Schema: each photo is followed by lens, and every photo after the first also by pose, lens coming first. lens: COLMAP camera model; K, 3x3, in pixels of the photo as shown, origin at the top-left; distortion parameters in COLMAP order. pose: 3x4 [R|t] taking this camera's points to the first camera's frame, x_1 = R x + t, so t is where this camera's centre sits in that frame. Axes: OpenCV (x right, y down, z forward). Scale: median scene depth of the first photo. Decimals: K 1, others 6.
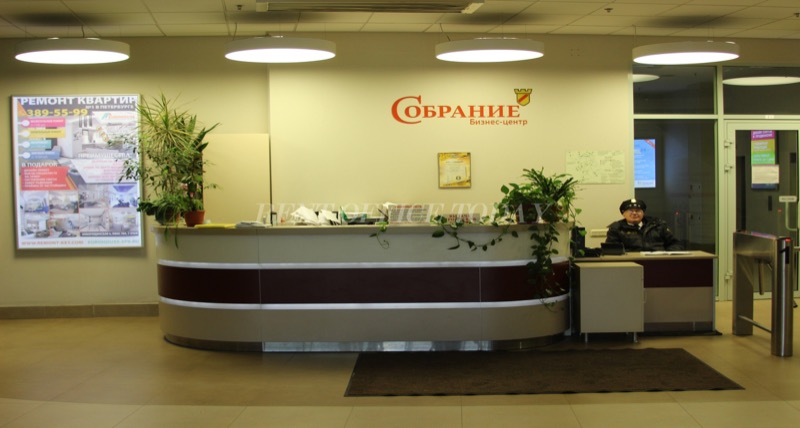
lens RADIAL K [[924.5, 0, 400.0], [0, 924.5, 214.0], [0, 0, 1]] dist [-0.106723, 0.013178]
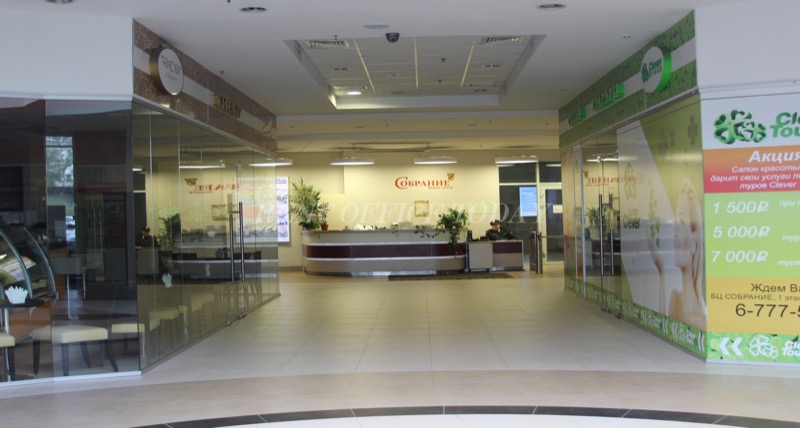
lens RADIAL K [[924.5, 0, 400.0], [0, 924.5, 214.0], [0, 0, 1]] dist [-0.106723, 0.013178]
pose [[0.999312, -0.006151, 0.036581, -0.096896], [0.007373, 0.999416, -0.033371, 0.053132], [-0.036355, 0.033618, 0.998773, -1.580565]]
